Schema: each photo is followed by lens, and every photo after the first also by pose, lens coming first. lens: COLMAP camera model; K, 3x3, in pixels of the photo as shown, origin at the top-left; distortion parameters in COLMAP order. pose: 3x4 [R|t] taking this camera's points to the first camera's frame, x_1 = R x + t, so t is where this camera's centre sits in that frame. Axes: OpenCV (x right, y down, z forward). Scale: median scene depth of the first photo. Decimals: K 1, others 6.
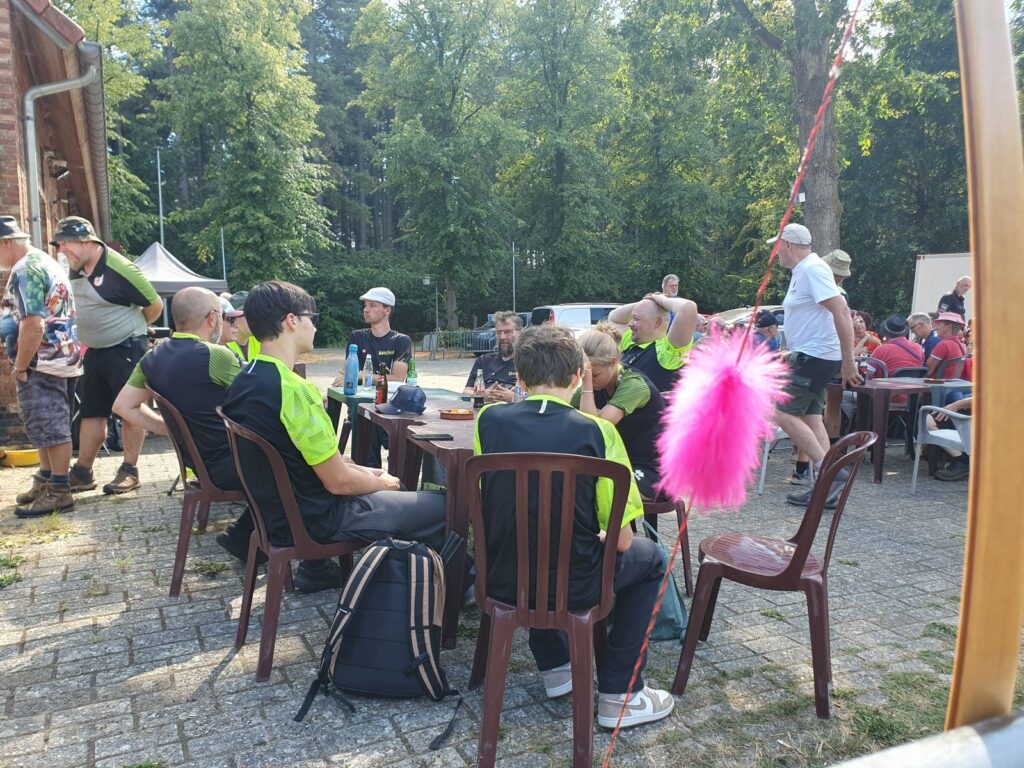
lens RADIAL K [[804.3, 0, 512.0], [0, 804.3, 384.0], [0, 0, 1]] dist [0.000685, 0.015473]
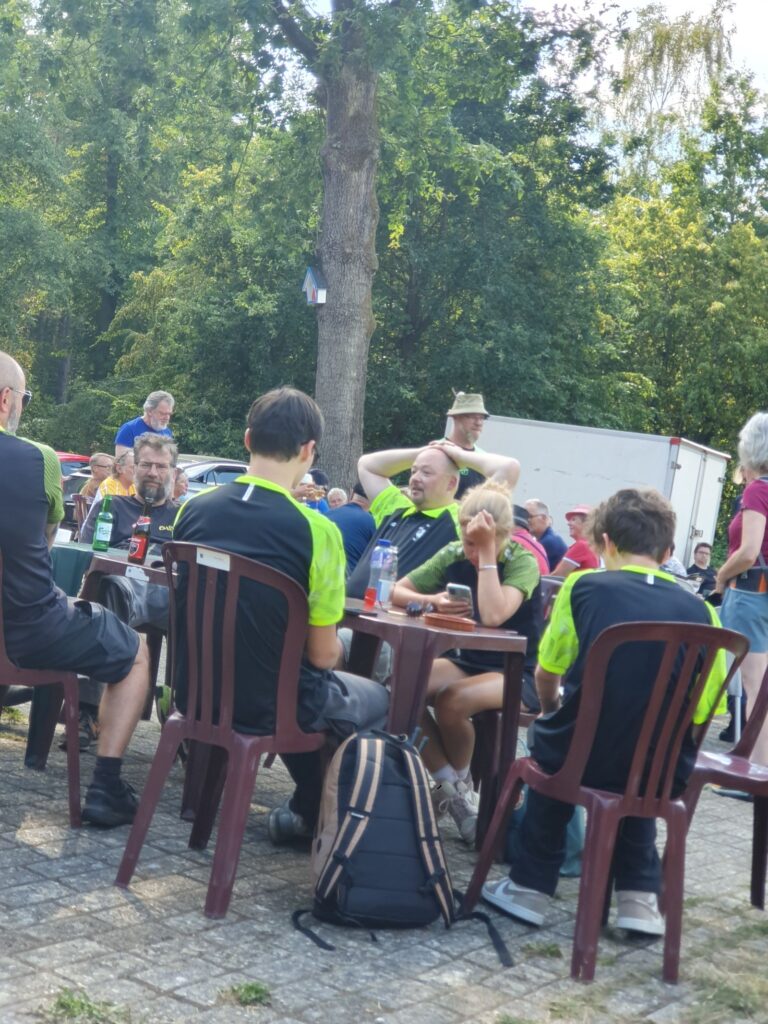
lens RADIAL K [[1561.8, 0, 384.0], [0, 1561.8, 512.0], [0, 0, 1]] dist [0.052086, 0.047906]
pose [[0.848412, 0.107620, 0.518280, -0.759725], [-0.083187, 0.994056, -0.070239, 0.068339], [-0.522758, 0.016477, 0.852322, -0.245829]]
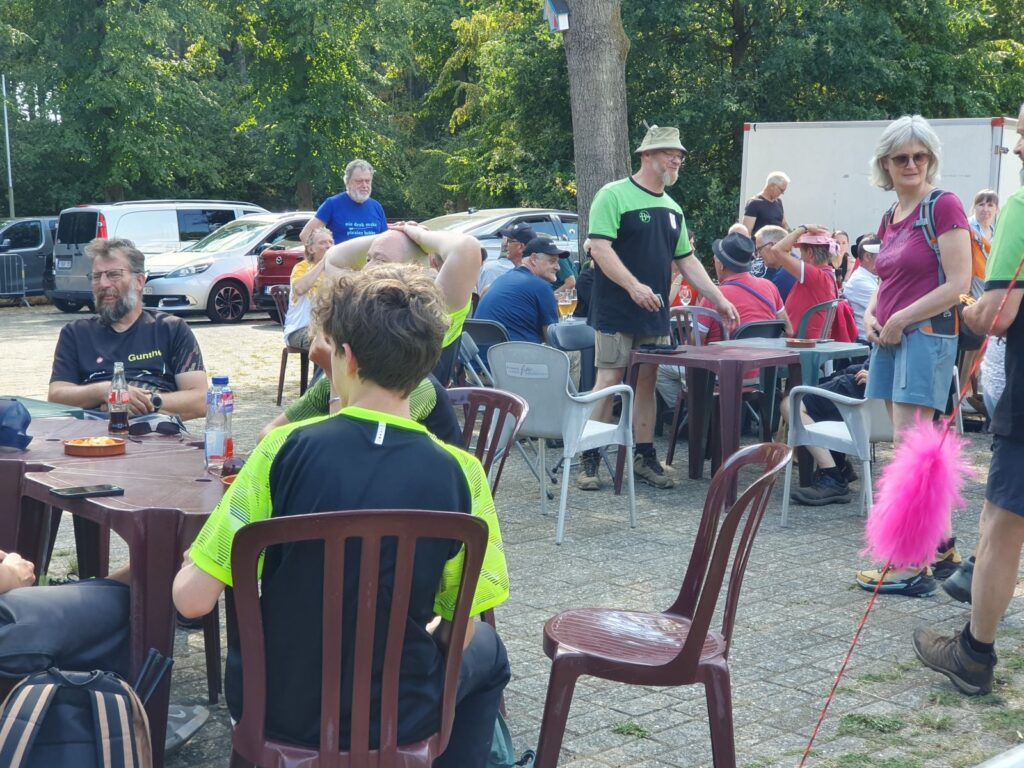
lens RADIAL K [[1561.8, 0, 512.0], [0, 1561.8, 384.0], [0, 0, 1]] dist [0.052086, 0.047906]
pose [[0.945228, -0.044147, 0.323413, -0.153734], [0.036958, 0.998915, 0.028340, -0.027847], [-0.324313, -0.014835, 0.945834, -0.144523]]
